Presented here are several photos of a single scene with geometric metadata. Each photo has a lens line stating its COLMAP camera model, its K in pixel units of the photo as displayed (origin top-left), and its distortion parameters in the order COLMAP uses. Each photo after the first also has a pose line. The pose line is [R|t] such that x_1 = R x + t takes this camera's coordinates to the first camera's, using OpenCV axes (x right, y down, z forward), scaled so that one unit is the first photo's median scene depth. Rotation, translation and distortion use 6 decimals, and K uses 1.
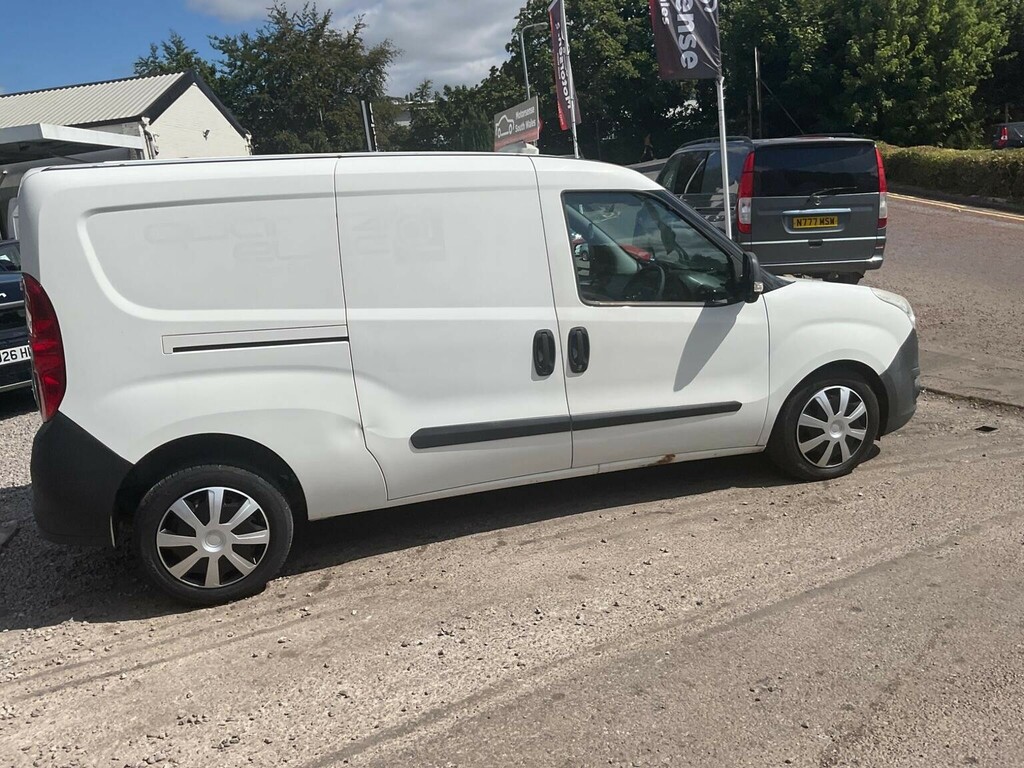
lens RADIAL K [[862.4, 0, 516.6], [0, 862.4, 385.0], [0, 0, 1]] dist [0.046600, -0.092588]
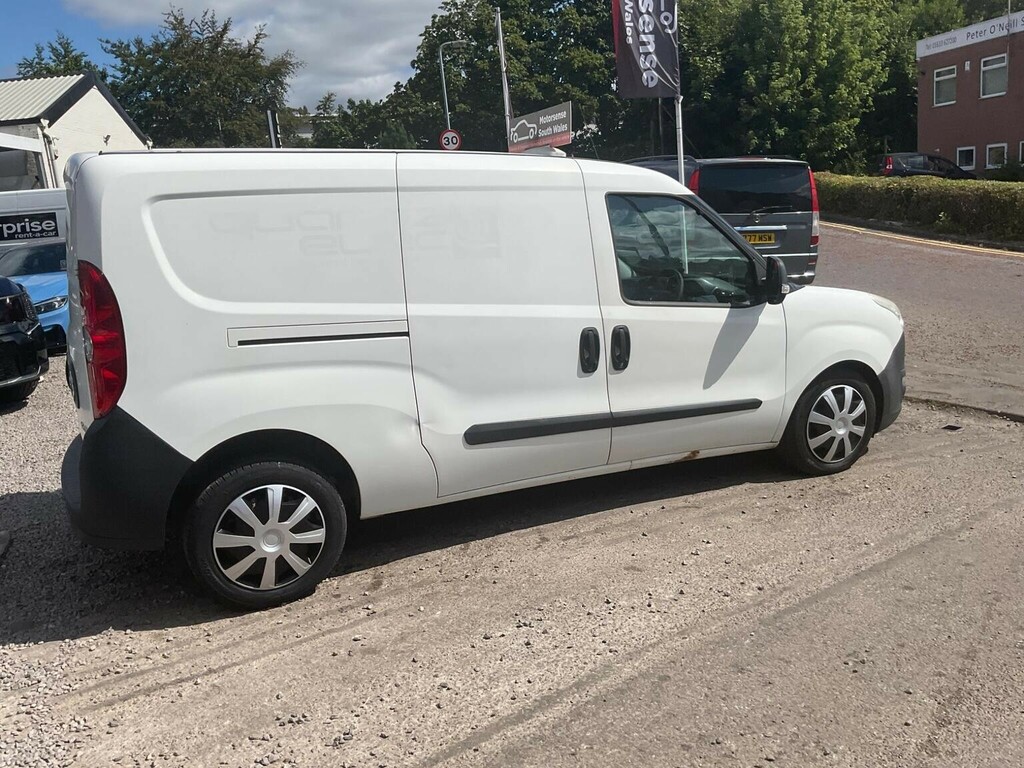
lens RADIAL K [[862.4, 0, 517.3], [0, 862.4, 380.4], [0, 0, 1]] dist [0.046600, -0.092588]
pose [[0.992214, -0.001037, 0.124538, -0.163918], [0.004212, 0.999673, -0.025230, 0.021743], [-0.124471, 0.025559, 0.991894, -0.001649]]
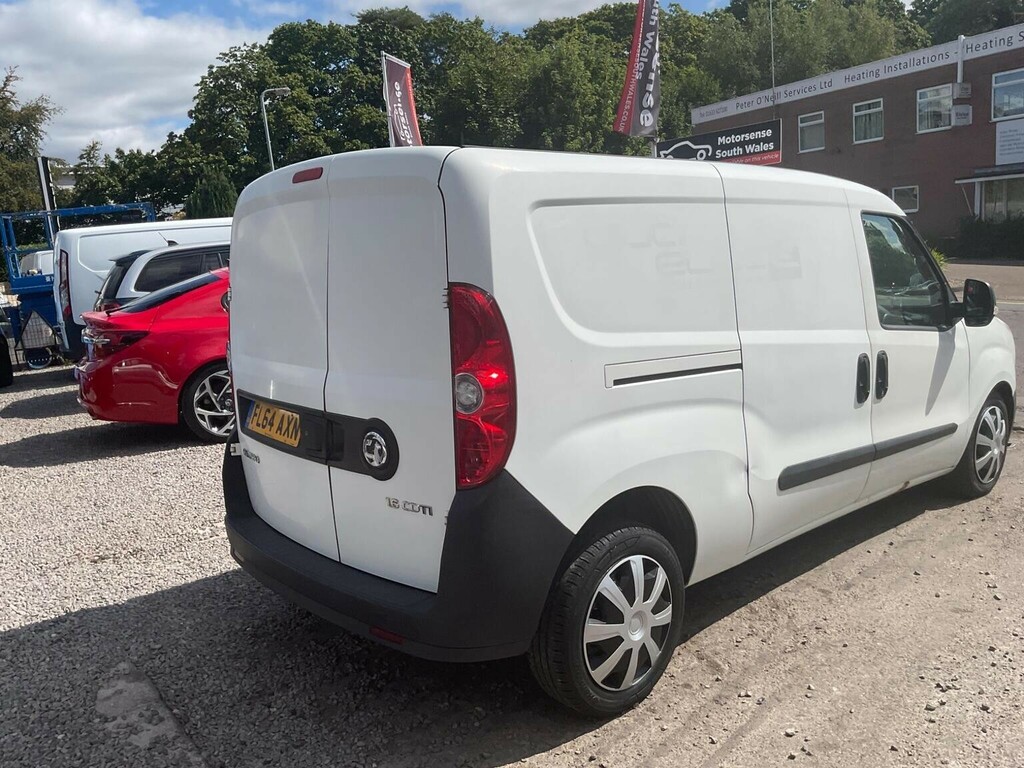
lens RADIAL K [[862.4, 0, 516.8], [0, 862.4, 369.0], [0, 0, 1]] dist [0.046600, -0.092588]
pose [[0.920506, -0.031305, 0.389472, -0.621335], [0.072735, 0.993091, -0.092084, 0.011461], [-0.383898, 0.113092, 0.916424, 0.249345]]
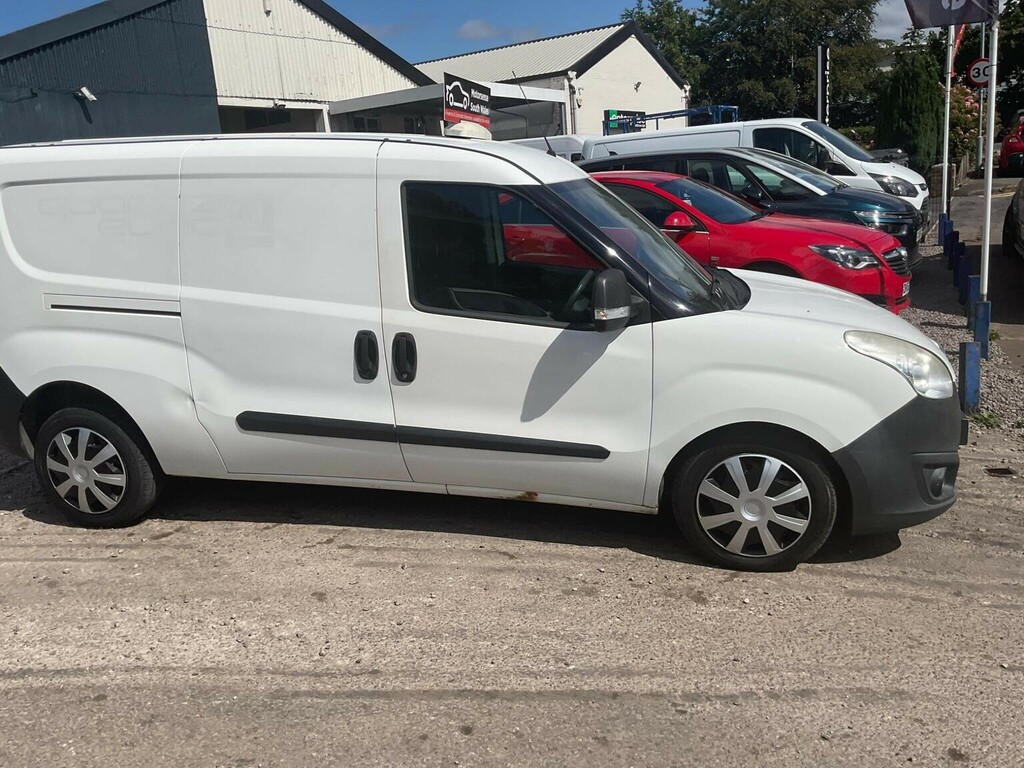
lens RADIAL K [[862.4, 0, 510.9], [0, 862.4, 388.2], [0, 0, 1]] dist [0.046600, -0.092588]
pose [[0.844276, 0.169112, -0.508527, 0.590344], [-0.138135, 0.985513, 0.098399, -0.105596], [0.517800, -0.012830, 0.855405, 0.253923]]
